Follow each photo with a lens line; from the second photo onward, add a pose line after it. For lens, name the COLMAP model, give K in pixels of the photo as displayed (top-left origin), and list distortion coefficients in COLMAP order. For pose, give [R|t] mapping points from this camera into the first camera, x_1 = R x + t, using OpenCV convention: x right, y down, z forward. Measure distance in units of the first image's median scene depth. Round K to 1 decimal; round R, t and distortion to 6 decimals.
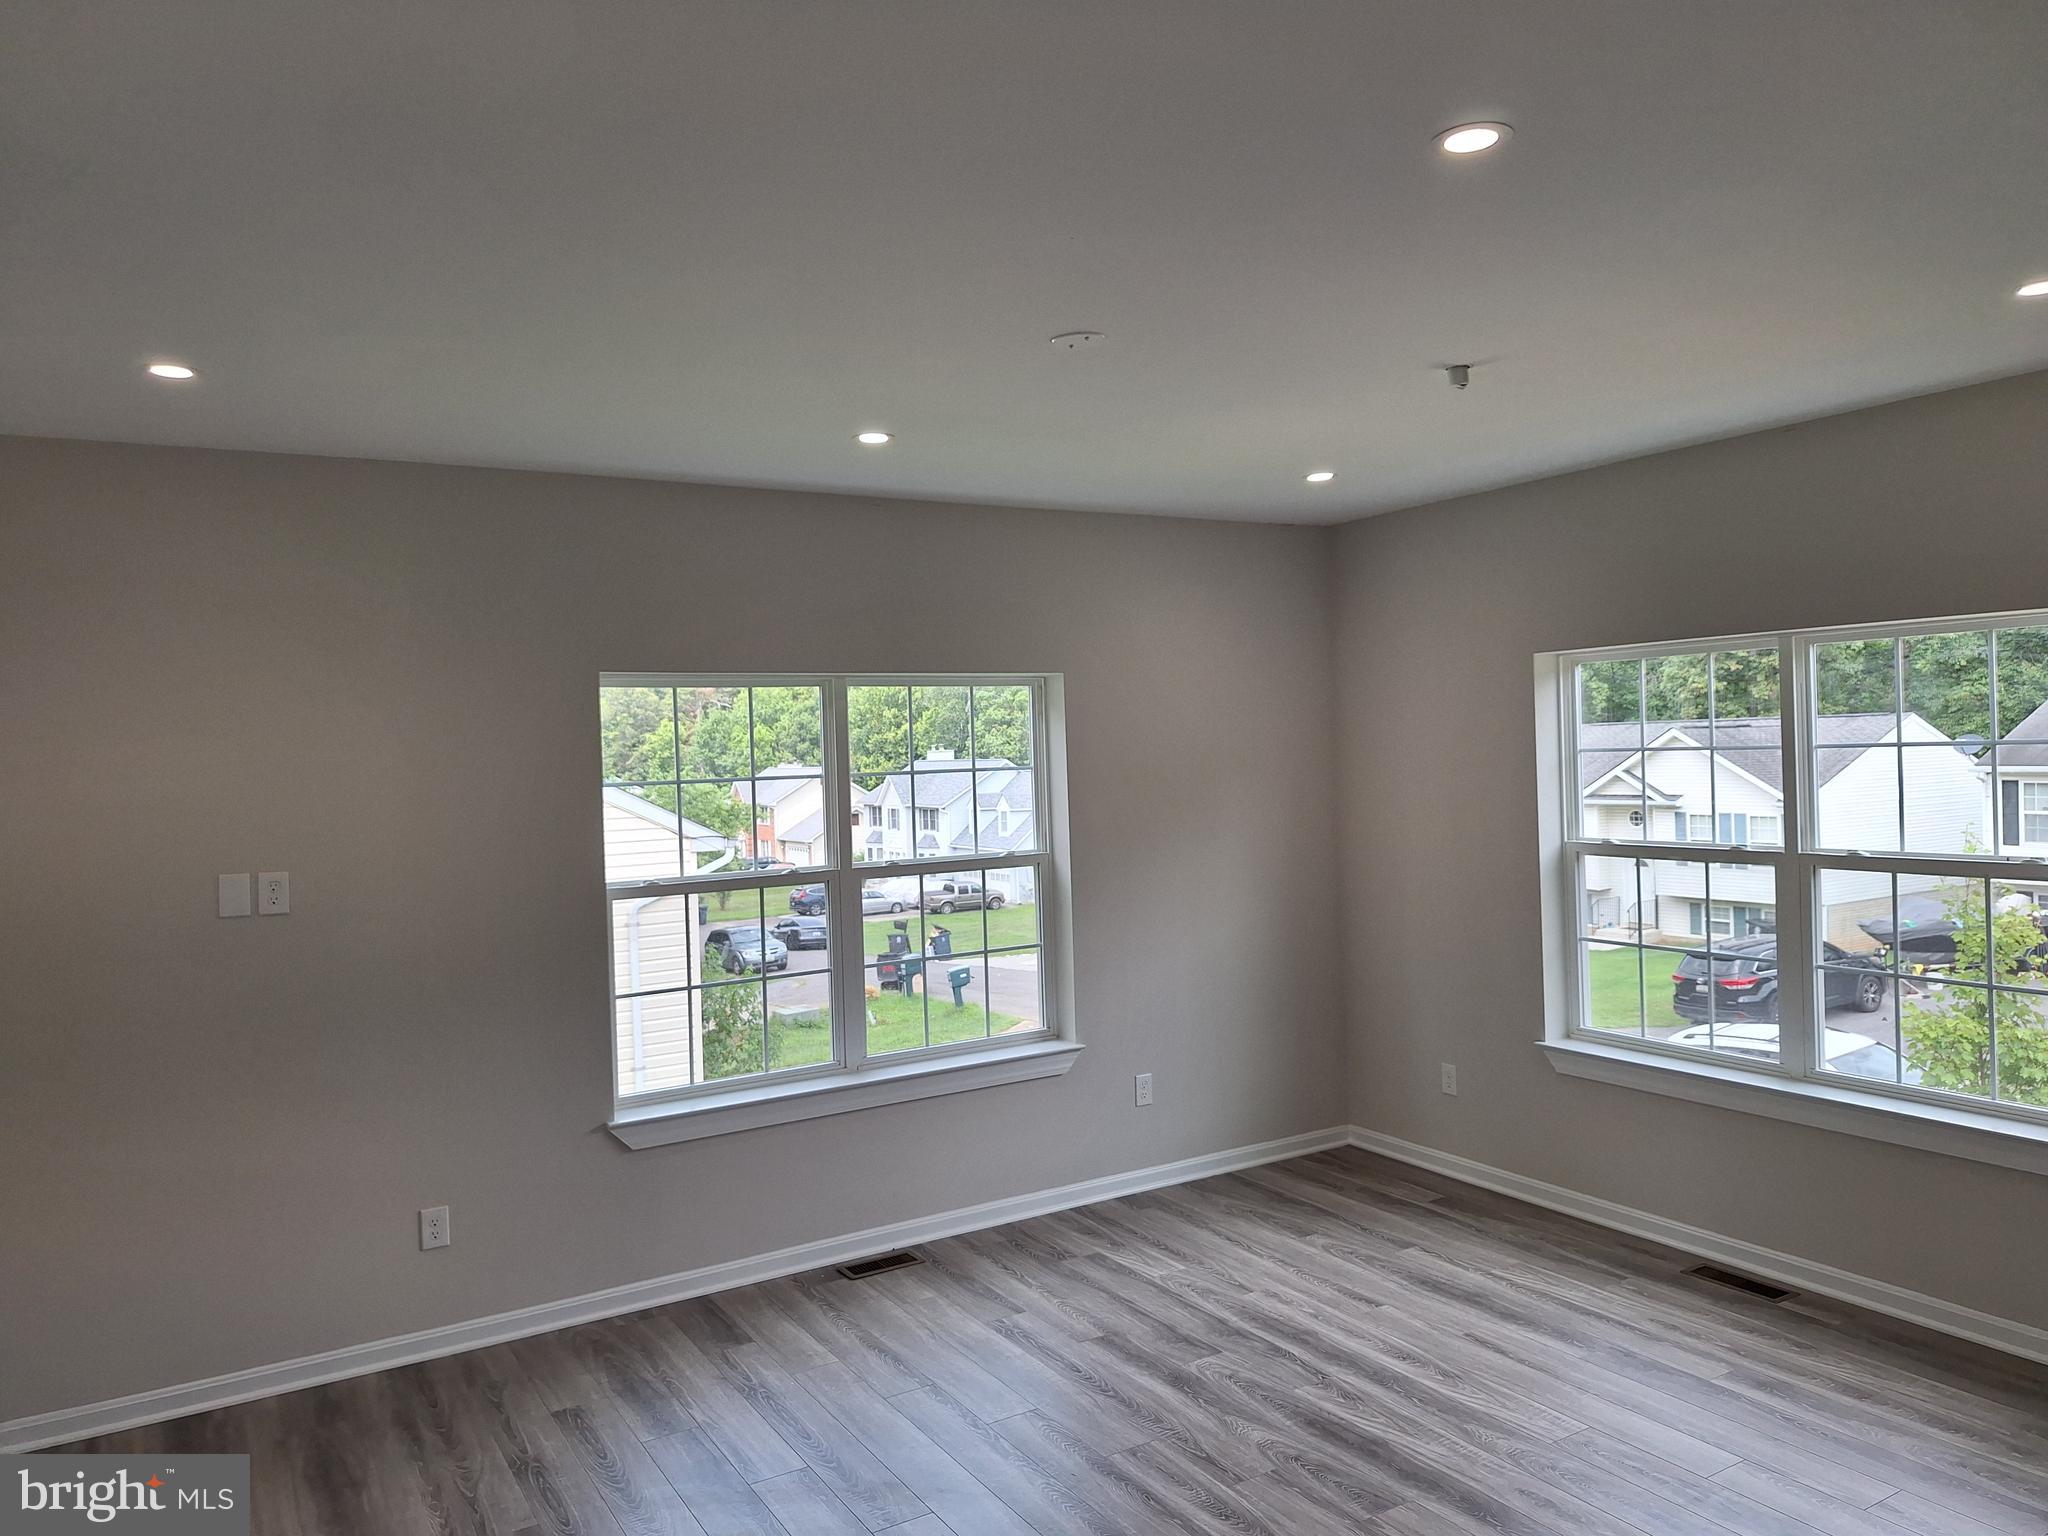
lens RADIAL K [[1437.2, 0, 1049.7], [0, 1437.2, 770.5], [0, 0, 1]] dist [0.162356, -0.171922]
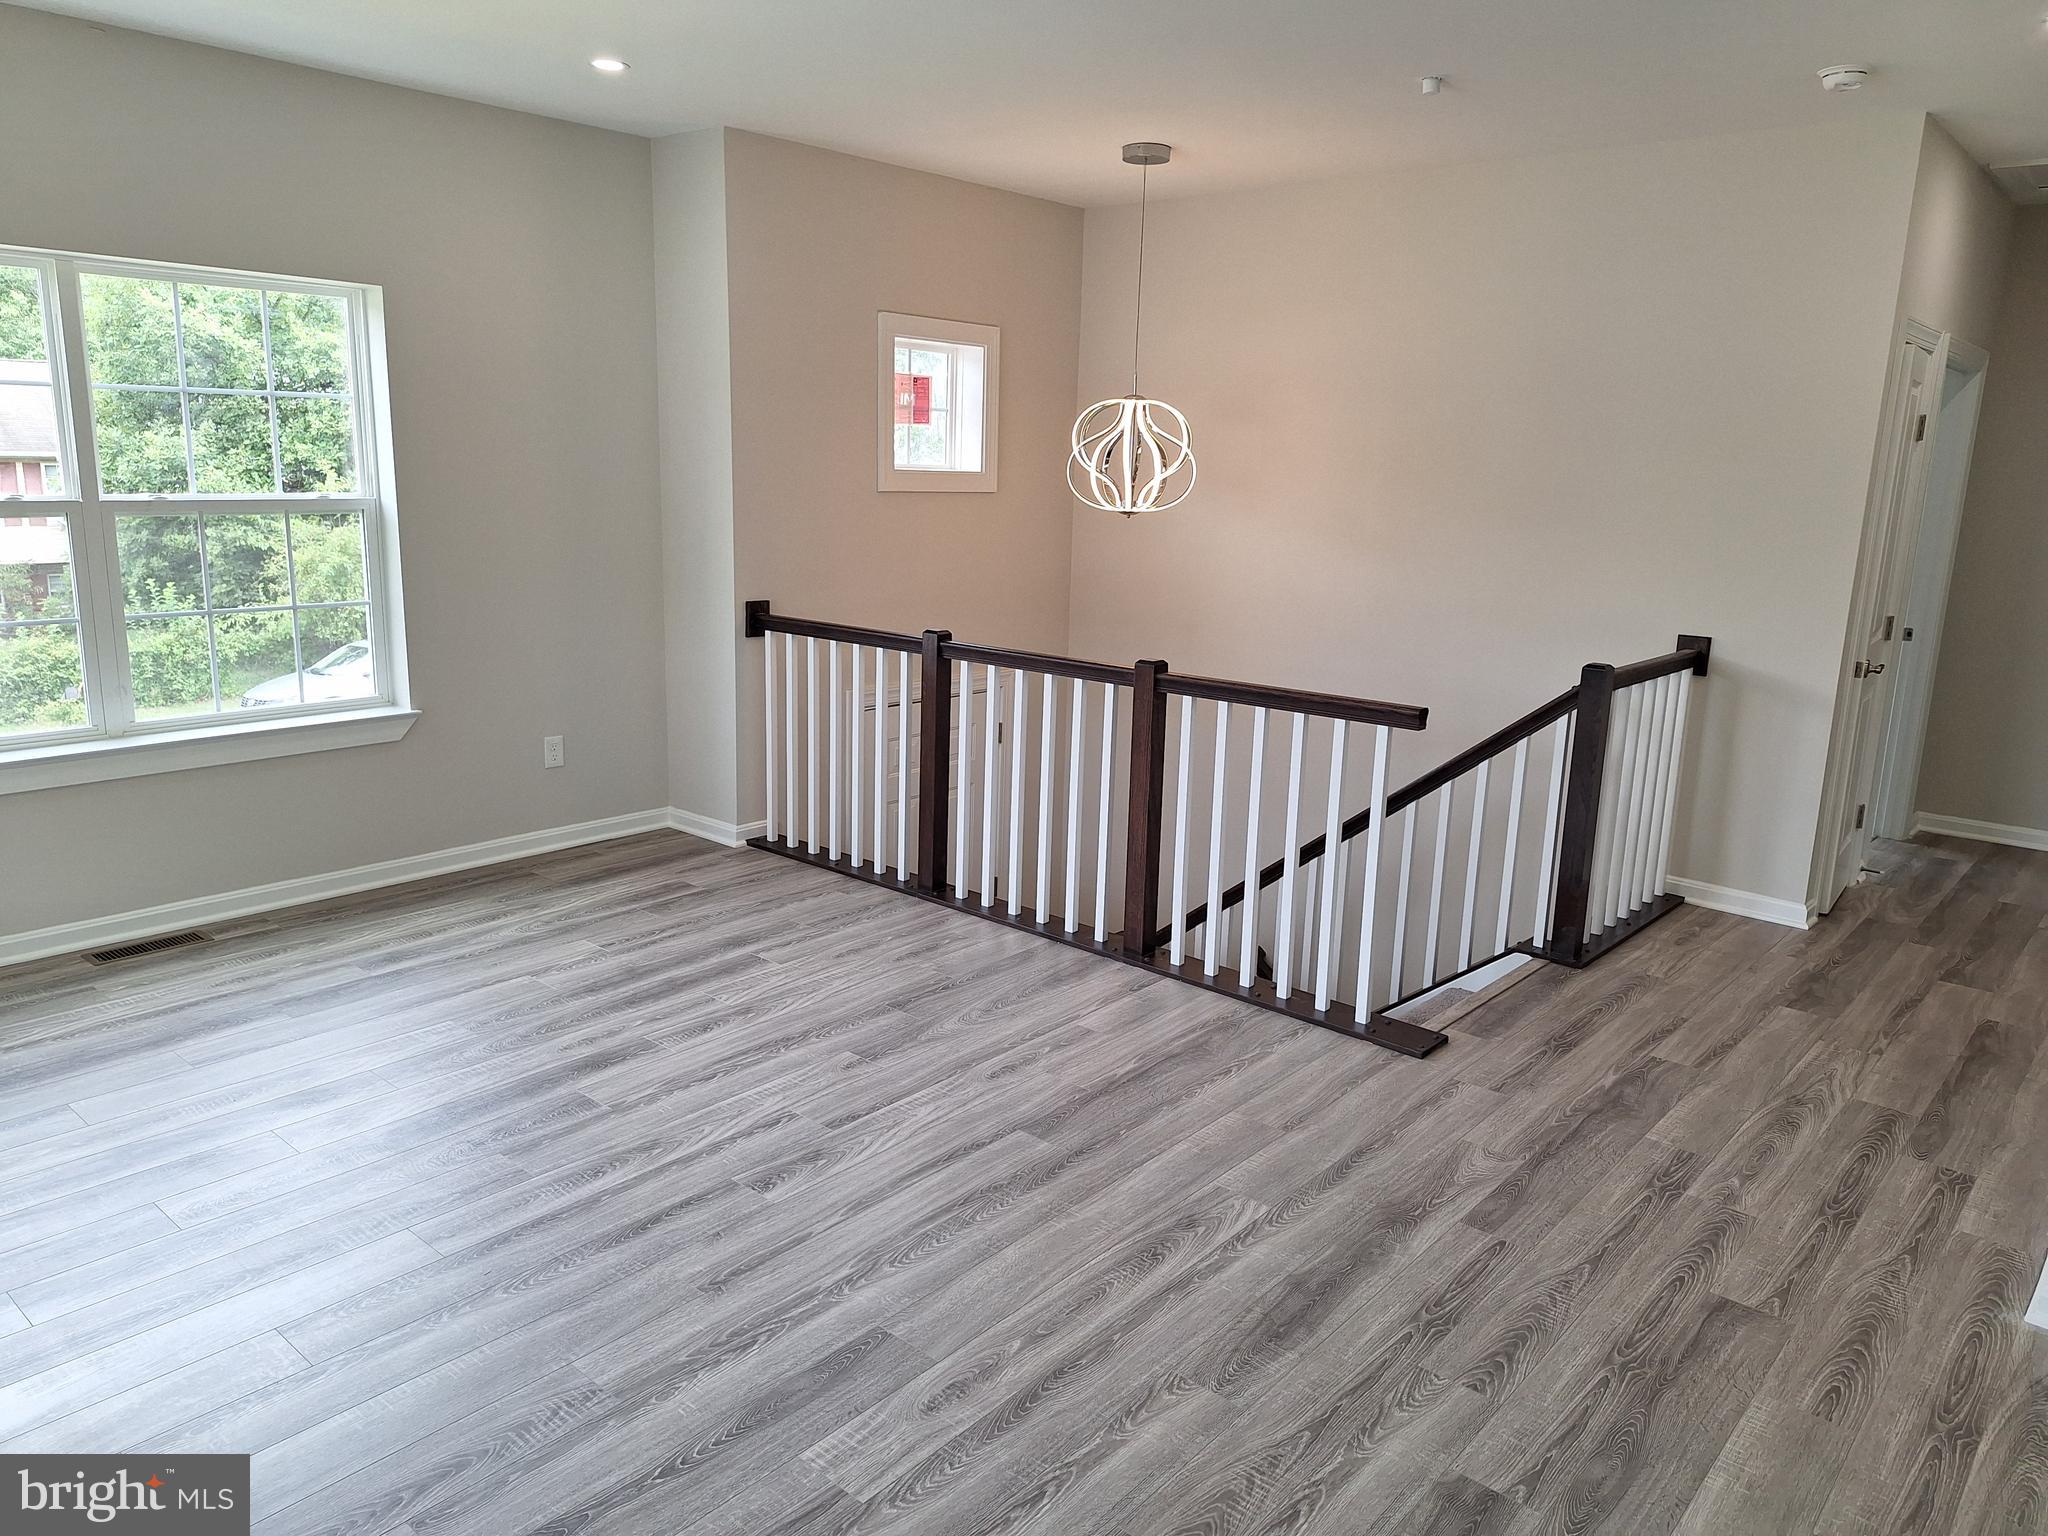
lens RADIAL K [[1405.2, 0, 1024.8], [0, 1405.2, 761.4], [0, 0, 1]] dist [-0.000451, 0.000641]
pose [[-0.305482, -0.171493, 0.936627, -0.627447], [-0.005985, 0.983974, 0.178210, 0.060324], [-0.952179, 0.048835, -0.301613, 0.805269]]
